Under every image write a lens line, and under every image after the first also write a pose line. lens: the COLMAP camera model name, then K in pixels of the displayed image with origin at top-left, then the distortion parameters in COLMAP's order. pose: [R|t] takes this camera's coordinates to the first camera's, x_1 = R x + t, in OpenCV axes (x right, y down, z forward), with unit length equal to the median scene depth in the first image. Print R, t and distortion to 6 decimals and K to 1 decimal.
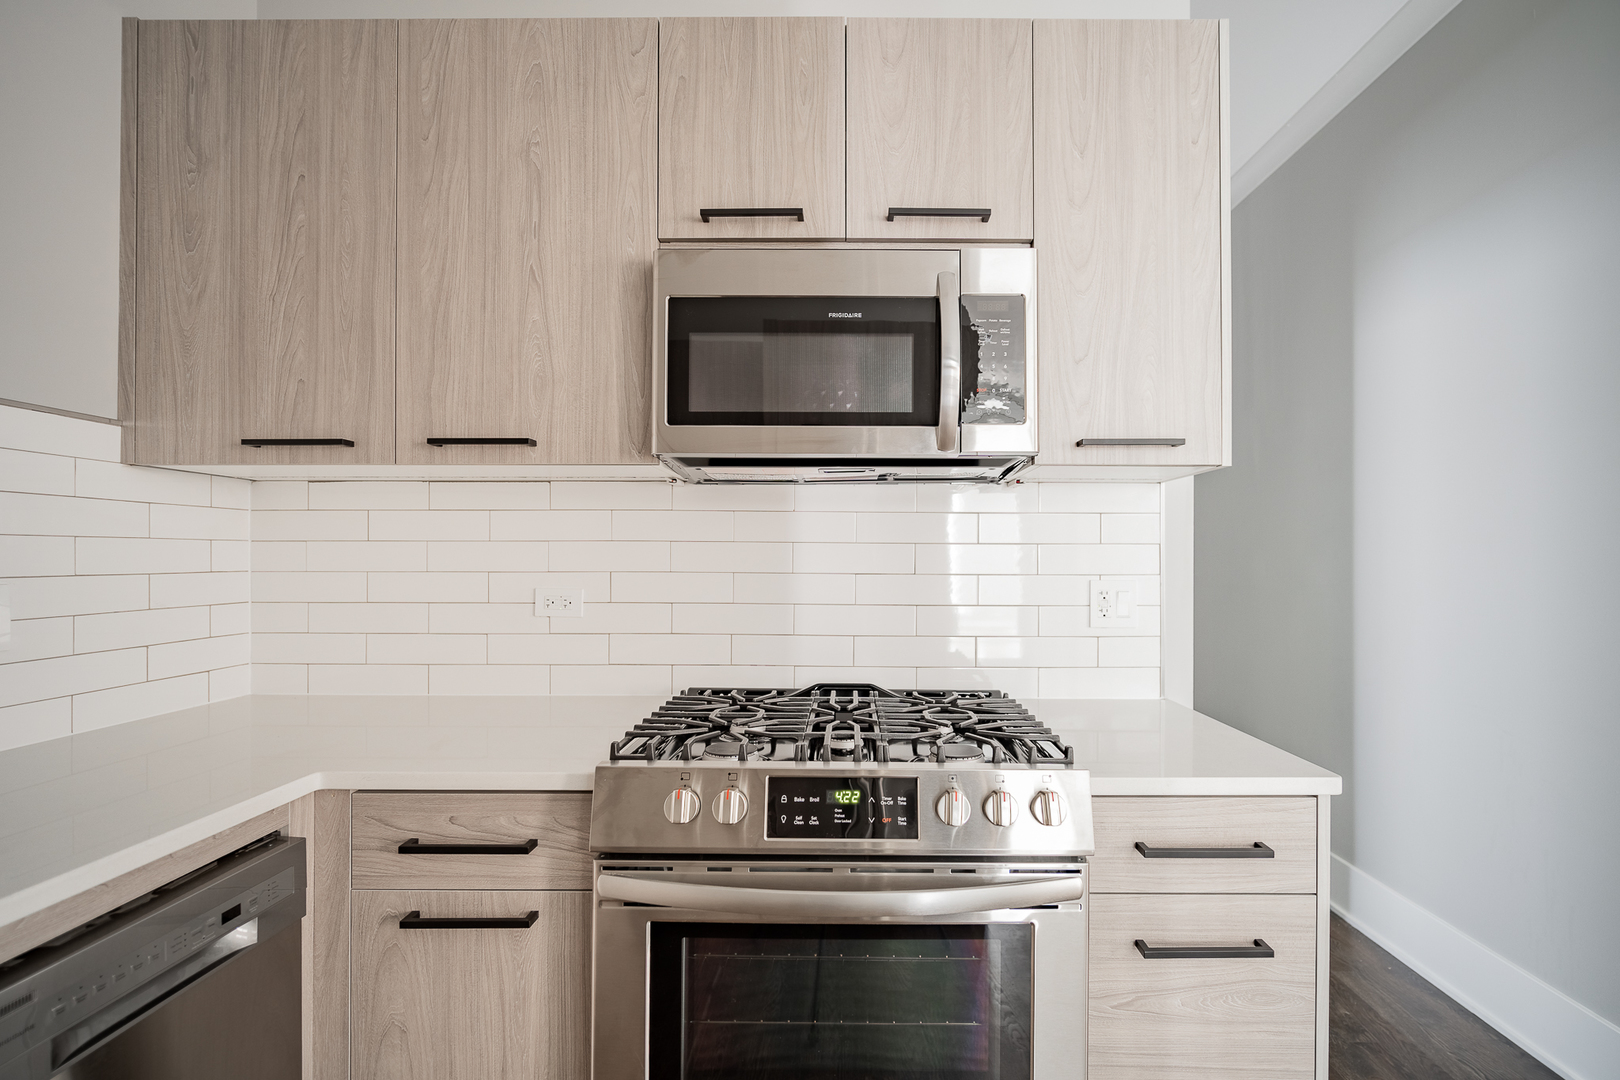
lens RADIAL K [[775.0, 0, 868.3], [0, 775.0, 543.0], [0, 0, 1]] dist [-0.001868, -0.000033]
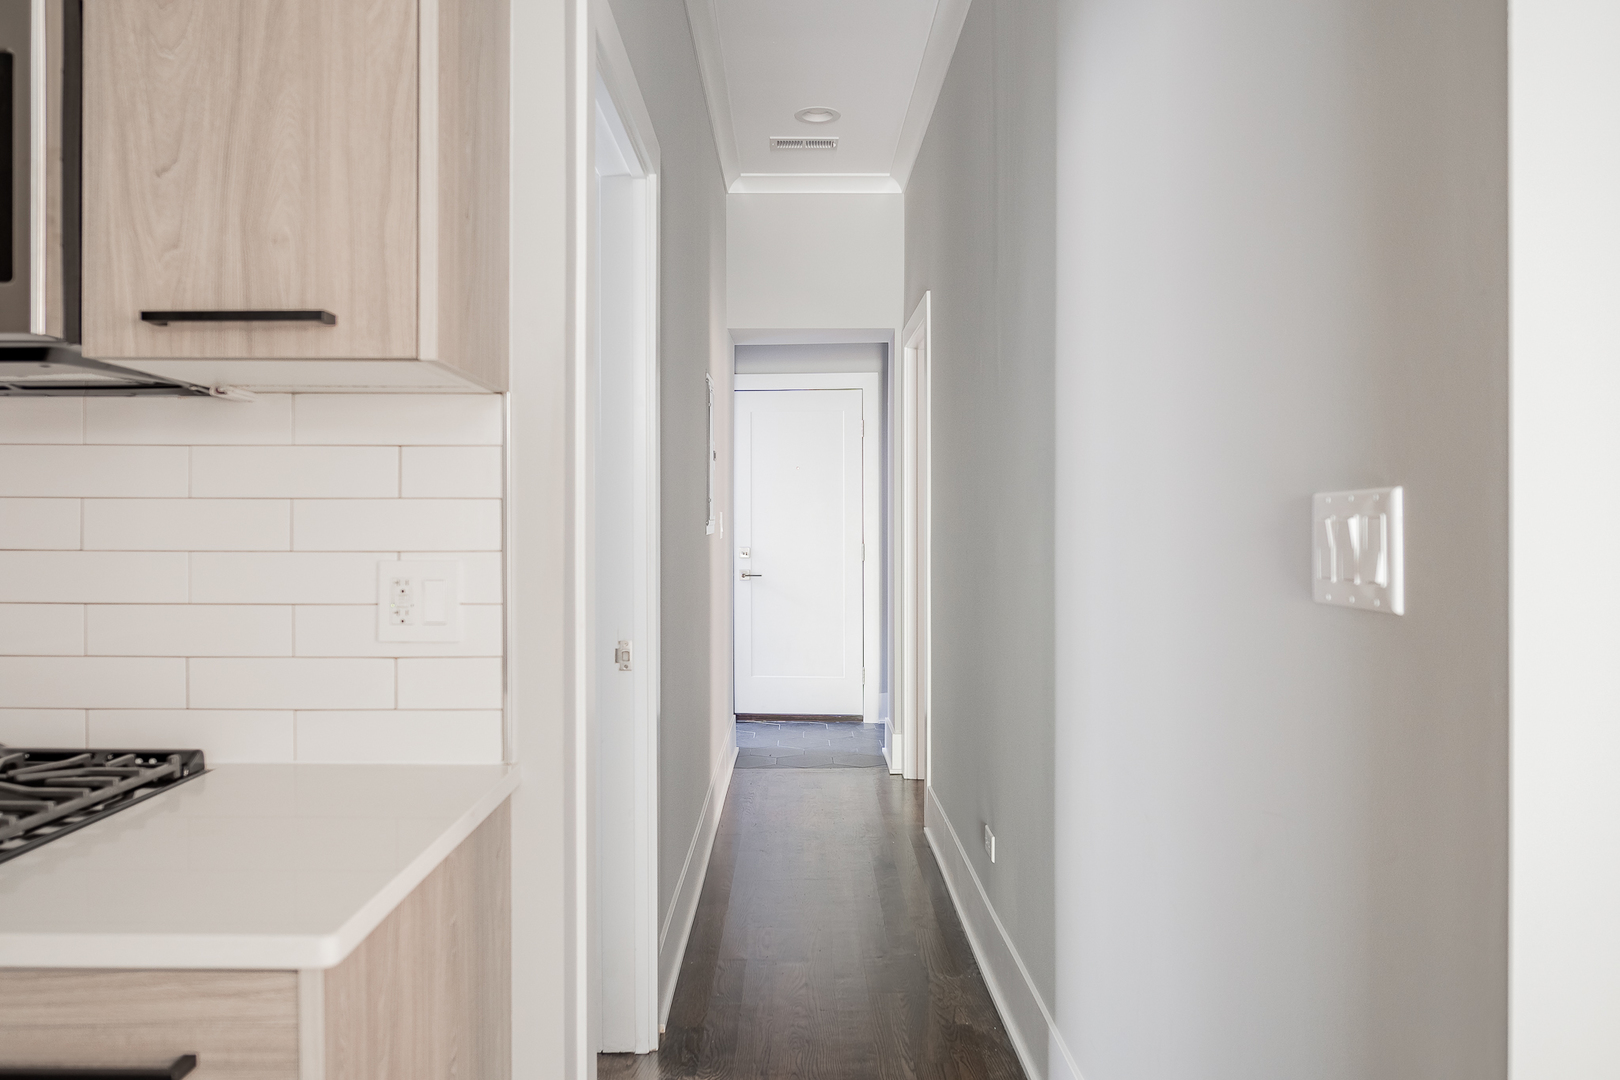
lens RADIAL K [[1088.0, 0, 809.9], [0, 1088.0, 528.8], [0, 0, 1]] dist [-0.002680, -0.001186]
pose [[0.999941, -0.002277, -0.010654, 0.747772], [0.002488, 0.999800, 0.019857, 0.009203], [0.010607, -0.019883, 0.999746, 0.211586]]
